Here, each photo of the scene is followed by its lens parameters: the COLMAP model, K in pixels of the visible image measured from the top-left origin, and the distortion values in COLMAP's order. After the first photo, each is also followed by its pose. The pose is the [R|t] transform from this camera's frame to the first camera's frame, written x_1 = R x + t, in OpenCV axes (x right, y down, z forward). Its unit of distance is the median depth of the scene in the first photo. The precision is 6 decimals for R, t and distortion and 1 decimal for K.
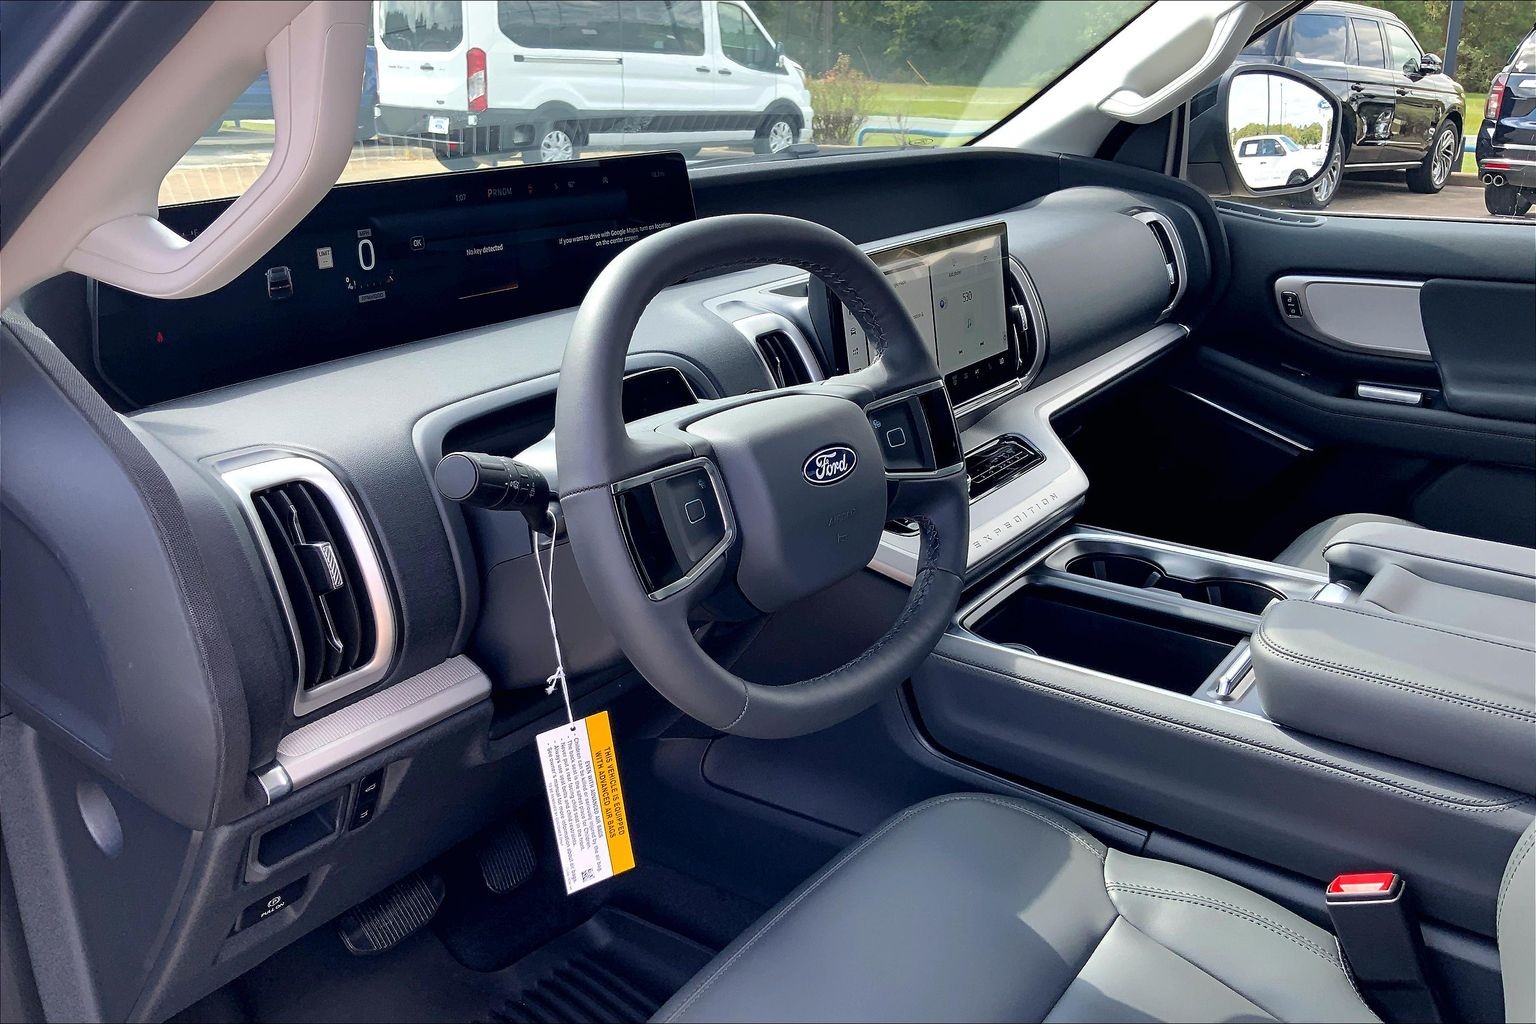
lens RADIAL K [[1271.5, 0, 763.0], [0, 1271.5, 510.7], [0, 0, 1]] dist [0.028453, -0.040825]
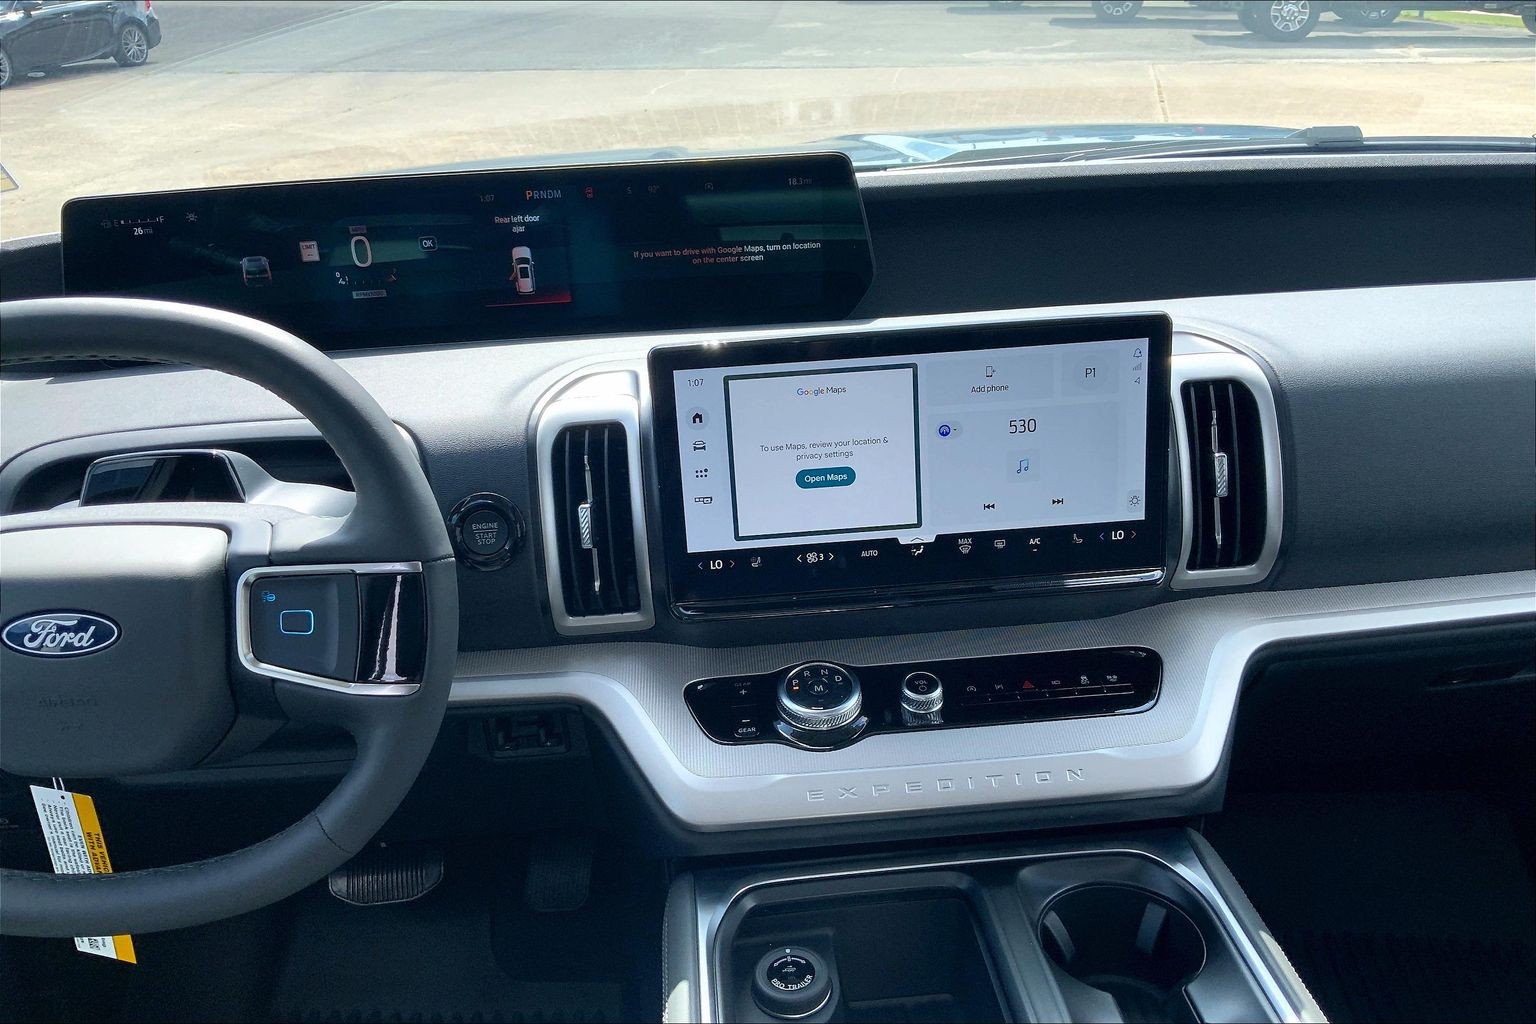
lens RADIAL K [[1271.5, 0, 783.6], [0, 1271.5, 510.1], [0, 0, 1]] dist [0.028453, -0.040825]
pose [[0.654292, 0.278578, -0.703062, 0.536562], [-0.220722, 0.959546, 0.174795, -0.211334], [0.723314, 0.040815, 0.689312, 0.476268]]
